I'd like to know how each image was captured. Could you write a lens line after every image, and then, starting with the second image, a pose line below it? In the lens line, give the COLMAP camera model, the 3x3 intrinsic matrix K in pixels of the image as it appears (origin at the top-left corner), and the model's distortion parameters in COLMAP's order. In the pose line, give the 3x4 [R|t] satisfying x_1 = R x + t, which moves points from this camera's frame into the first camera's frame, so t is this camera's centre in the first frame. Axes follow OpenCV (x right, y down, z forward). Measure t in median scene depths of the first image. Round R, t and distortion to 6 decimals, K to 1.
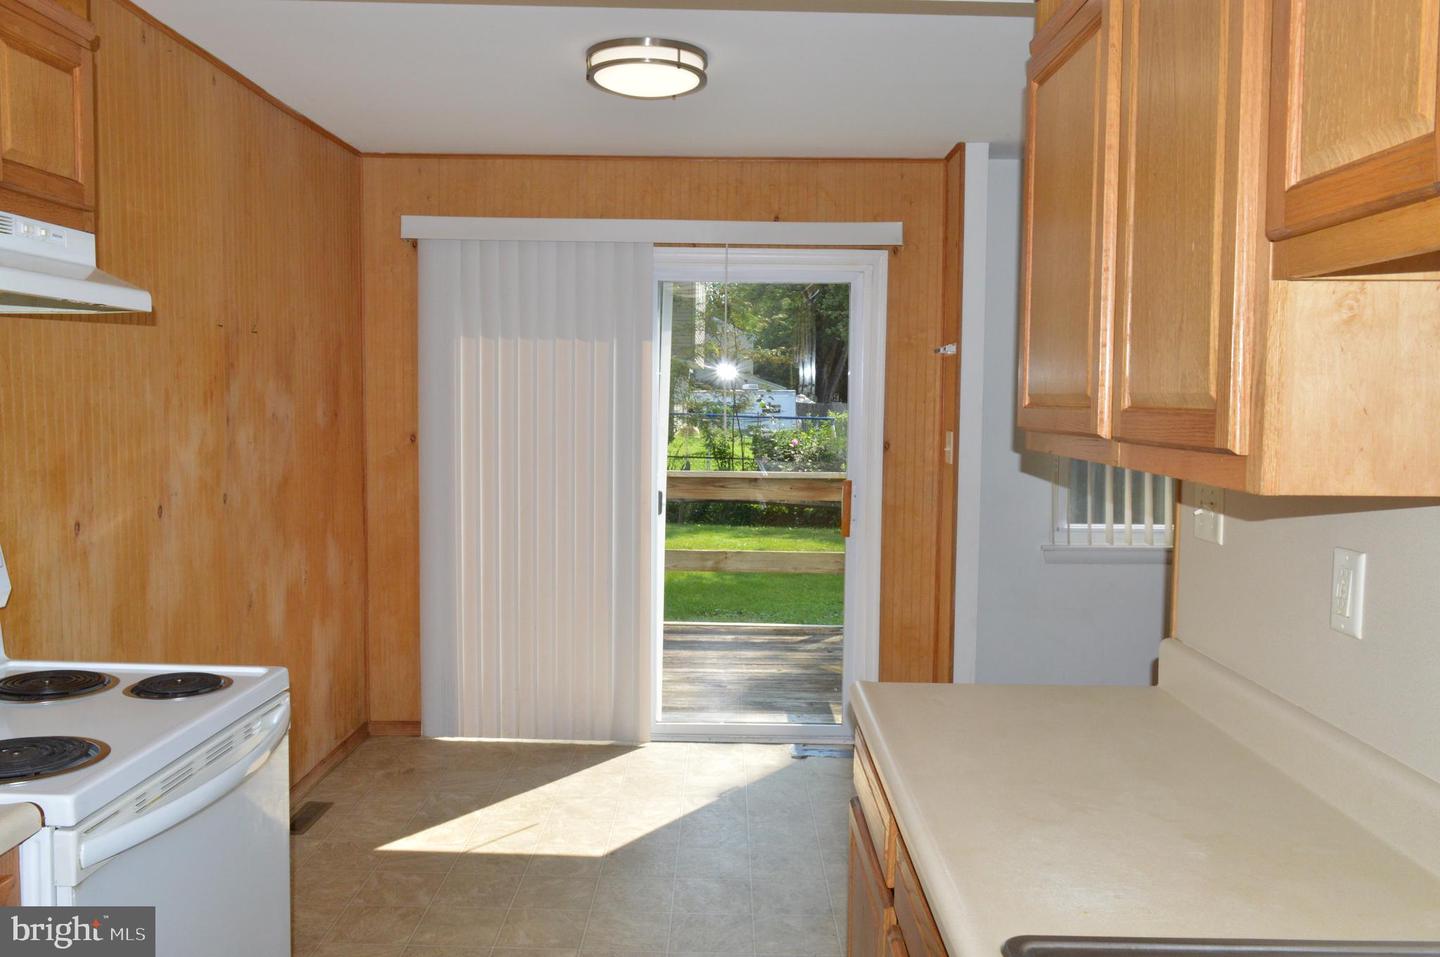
lens RADIAL K [[1120.8, 0, 720.0], [0, 1120.8, 478.5], [0, 0, 1]] dist [-0.037008, -0.000406]
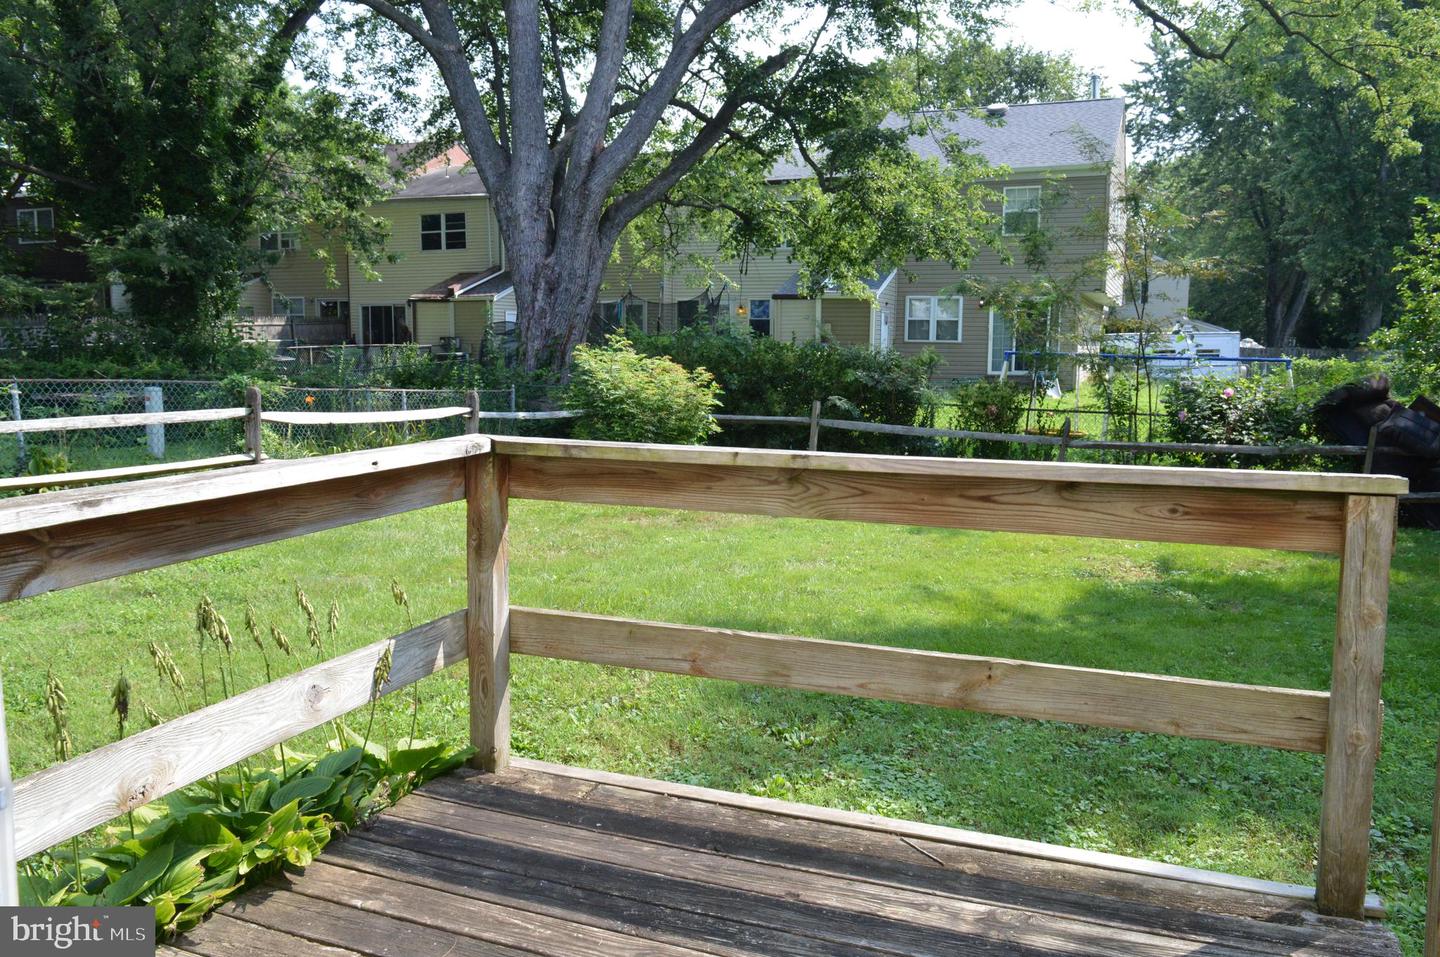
lens RADIAL K [[1120.8, 0, 720.0], [0, 1120.8, 478.5], [0, 0, 1]] dist [-0.037008, -0.000406]
pose [[0.932401, 0.034215, -0.359802, 0.021452], [-0.018149, 0.998686, 0.047936, -0.006142], [0.360969, -0.038166, 0.931797, 0.233662]]
